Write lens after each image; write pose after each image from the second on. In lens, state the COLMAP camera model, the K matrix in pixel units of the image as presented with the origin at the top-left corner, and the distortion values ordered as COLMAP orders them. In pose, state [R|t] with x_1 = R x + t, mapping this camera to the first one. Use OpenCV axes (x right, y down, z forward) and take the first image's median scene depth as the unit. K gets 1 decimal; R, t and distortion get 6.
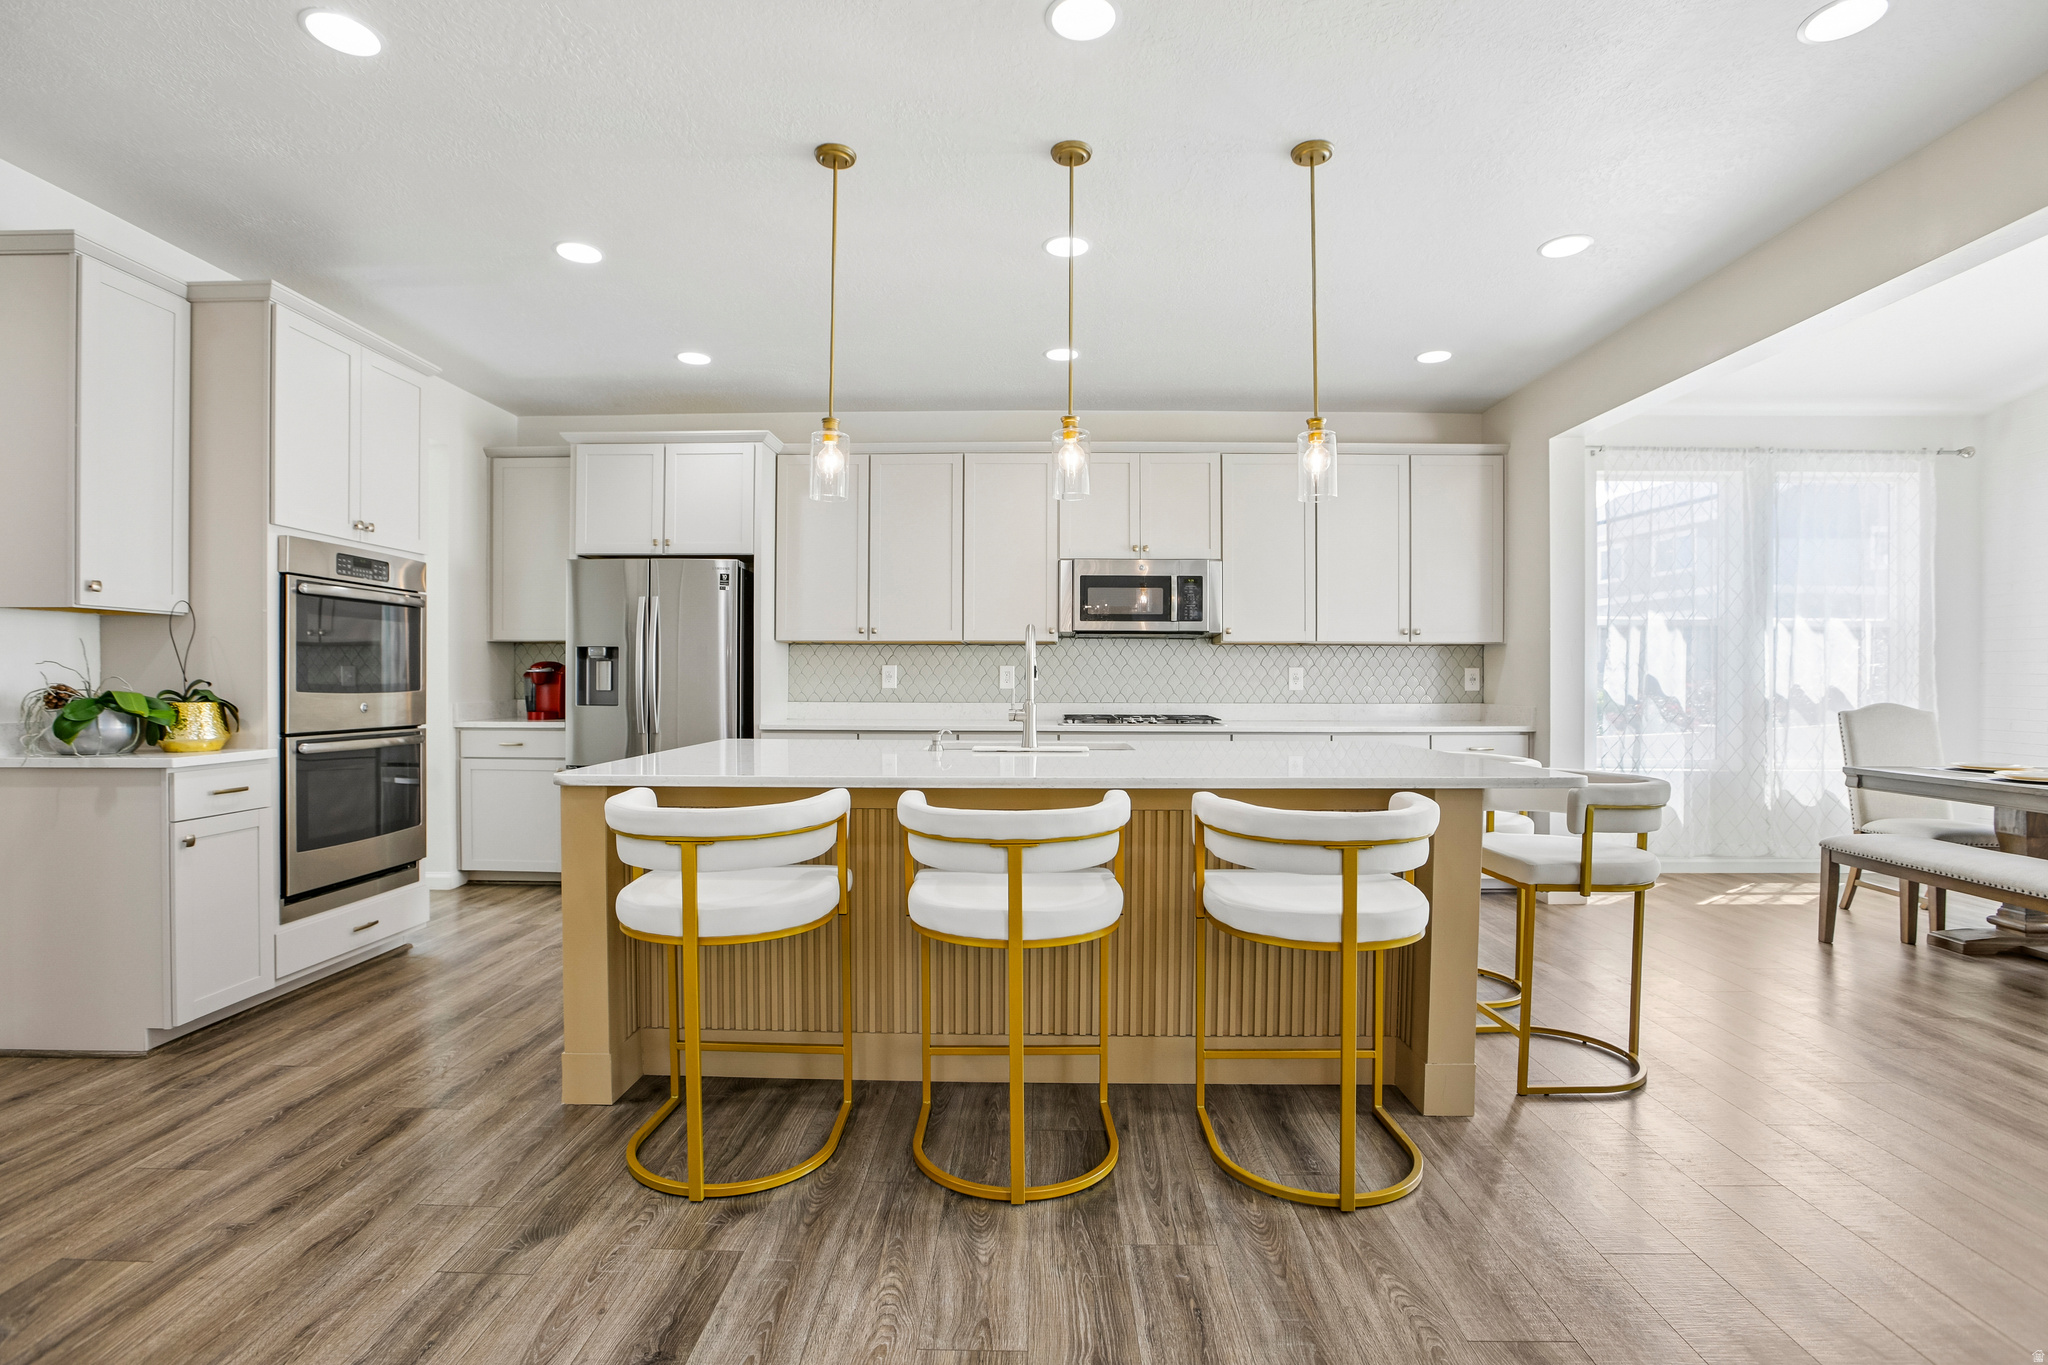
lens RADIAL K [[960.9, 0, 1019.4], [0, 960.9, 678.6], [0, 0, 1]] dist [-0.062924, 0.032257]
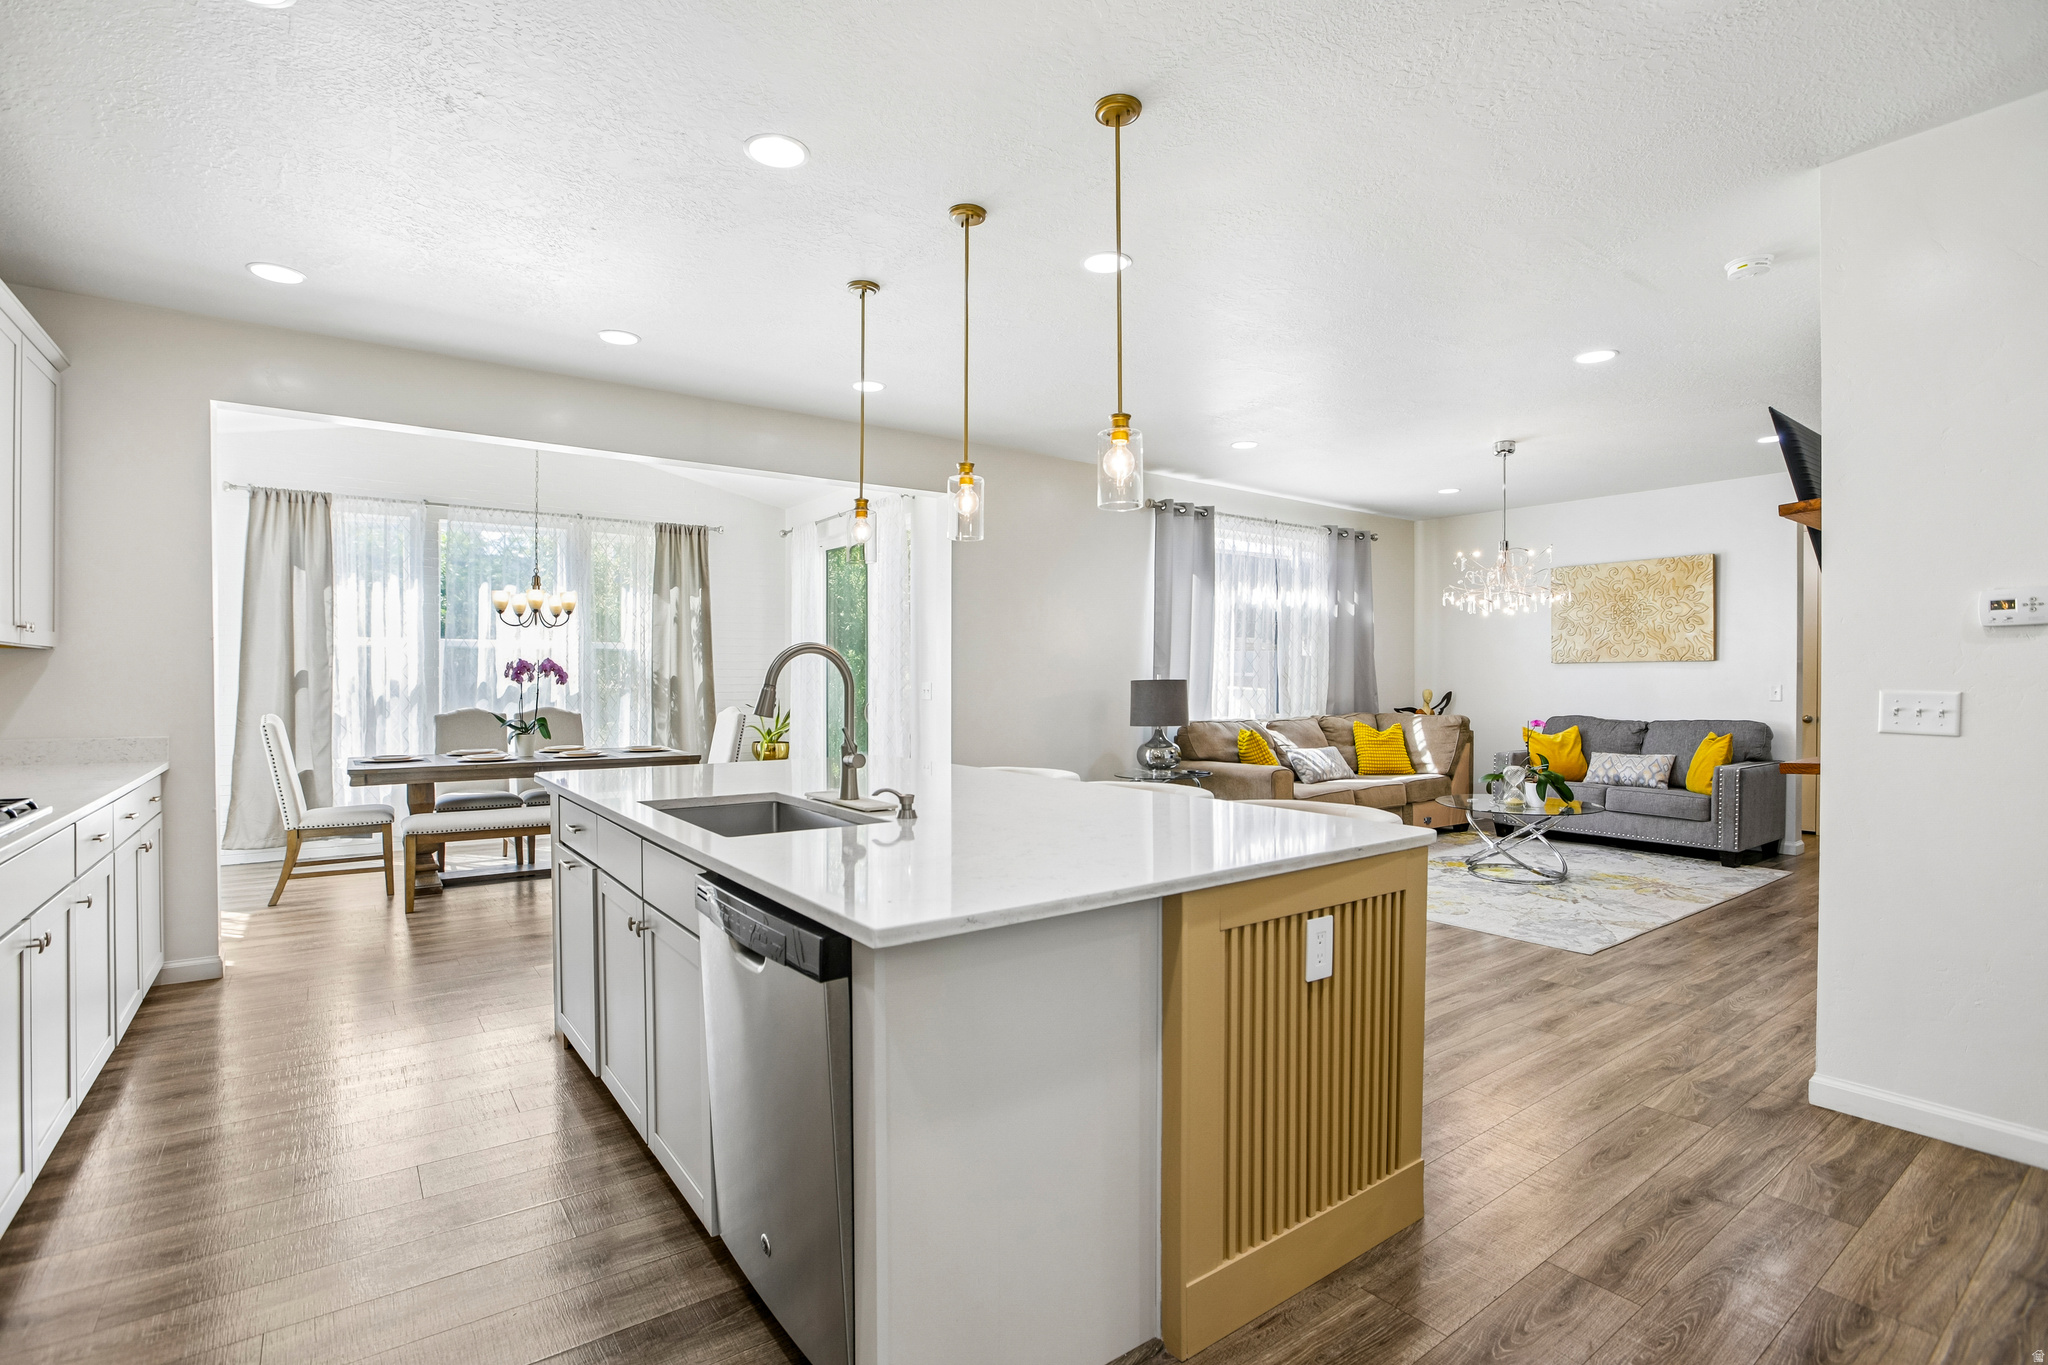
lens RADIAL K [[971.4, 0, 1022.5], [0, 971.4, 686.9], [0, 0, 1]] dist [-0.053790, 0.024424]
pose [[-0.614839, -0.014411, 0.788521, -0.457438], [-0.004578, 0.999881, 0.014704, -0.021327], [-0.788639, 0.005431, -0.614832, 0.880888]]
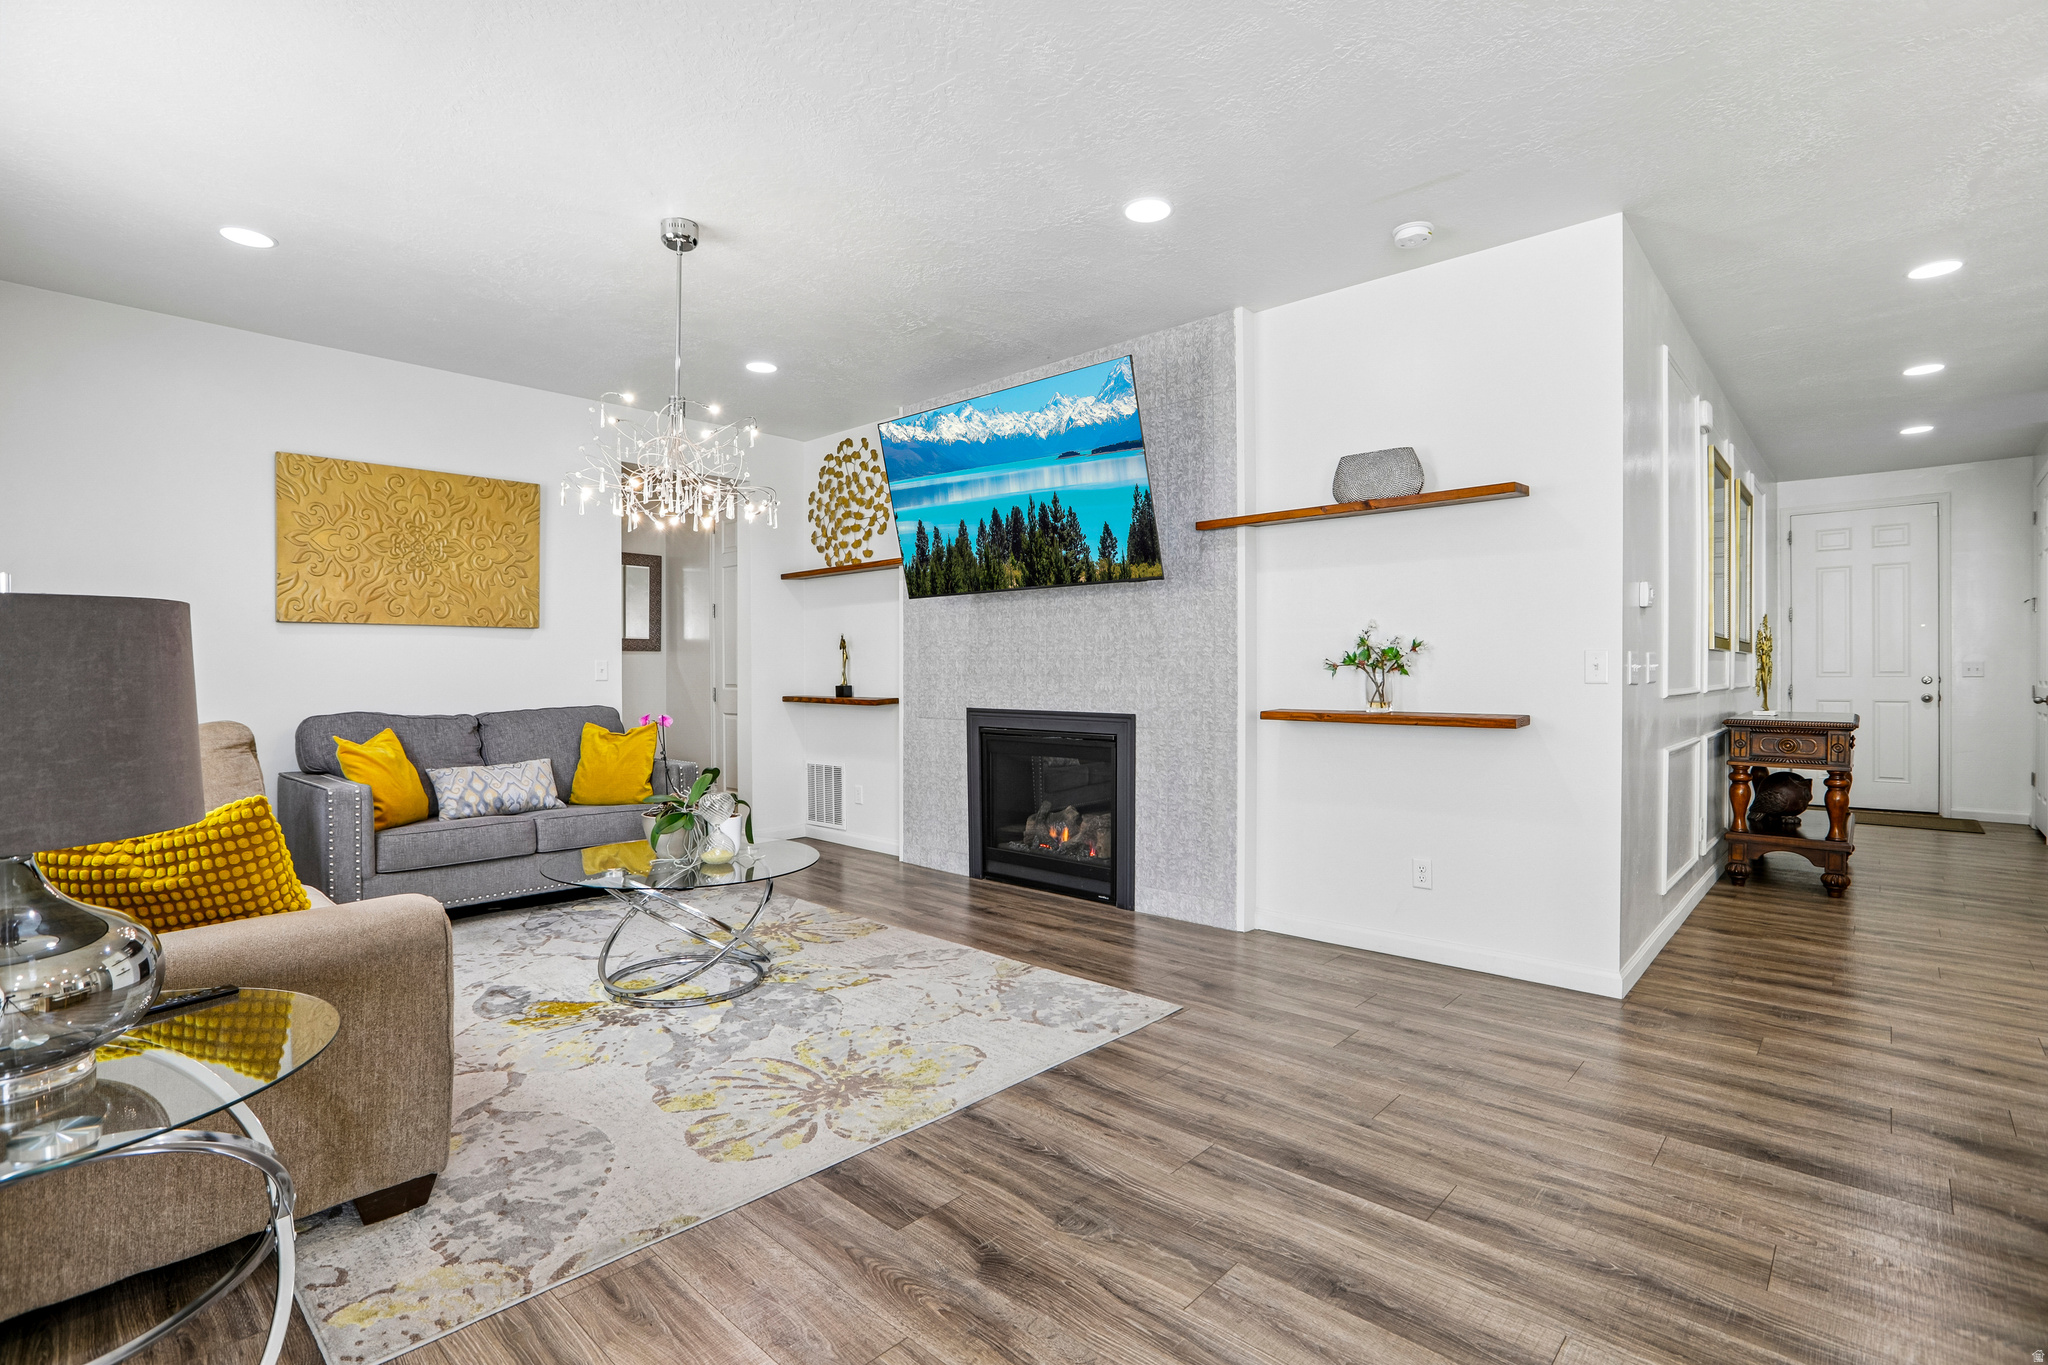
lens RADIAL K [[959.8, 0, 1019.4], [0, 959.8, 682.5], [0, 0, 1]] dist [-0.057380, 0.020610]
pose [[-0.665193, 0.004289, -0.746659, 0.412953], [-0.003345, 0.999956, 0.008724, 0.003854], [0.746664, 0.008301, -0.665150, 0.321062]]
